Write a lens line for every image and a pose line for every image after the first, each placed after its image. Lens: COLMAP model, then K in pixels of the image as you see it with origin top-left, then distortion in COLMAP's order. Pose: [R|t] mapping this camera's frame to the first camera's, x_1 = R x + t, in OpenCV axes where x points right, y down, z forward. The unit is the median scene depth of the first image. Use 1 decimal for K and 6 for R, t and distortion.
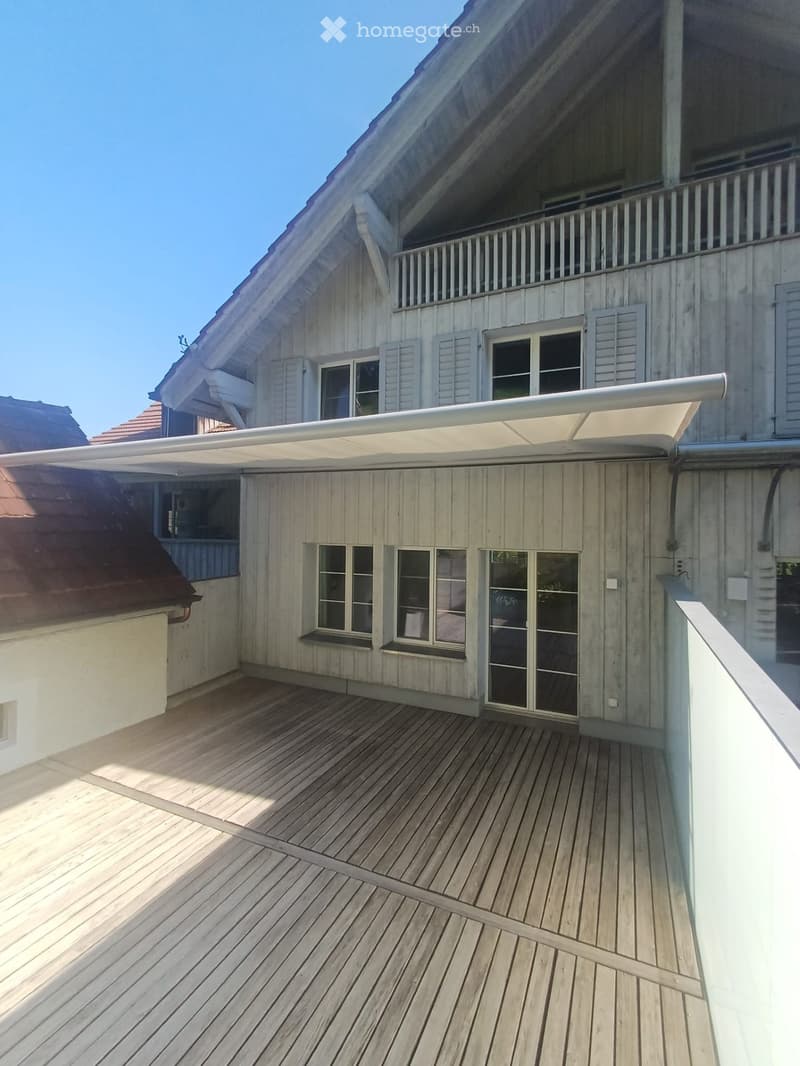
lens RADIAL K [[494.3, 0, 397.3], [0, 494.3, 515.9], [0, 0, 1]] dist [-0.003392, -0.000457]
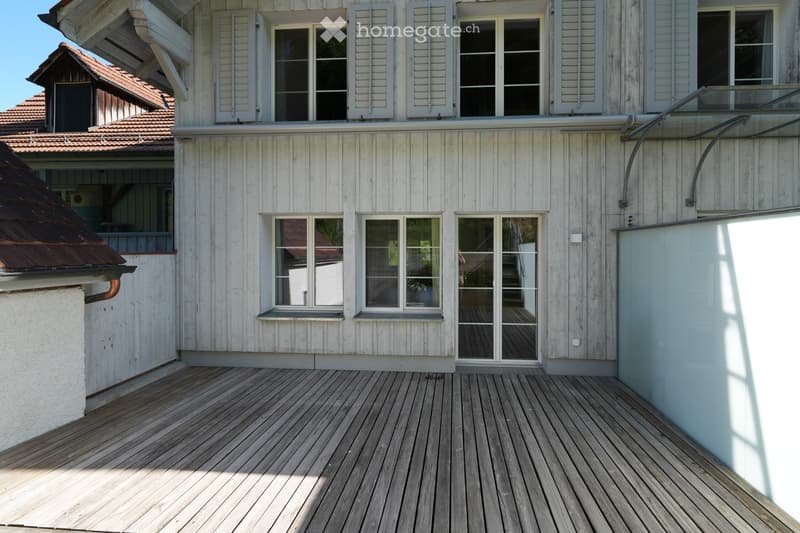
lens RADIAL K [[362.1, 0, 400.2], [0, 362.1, 264.5], [0, 0, 1]] dist [0.000358, 0.000020]
pose [[0.938837, -0.011570, 0.344169, -0.203640], [0.003749, 0.999720, 0.023382, 0.154365], [-0.344343, -0.020662, 0.938617, 0.312459]]
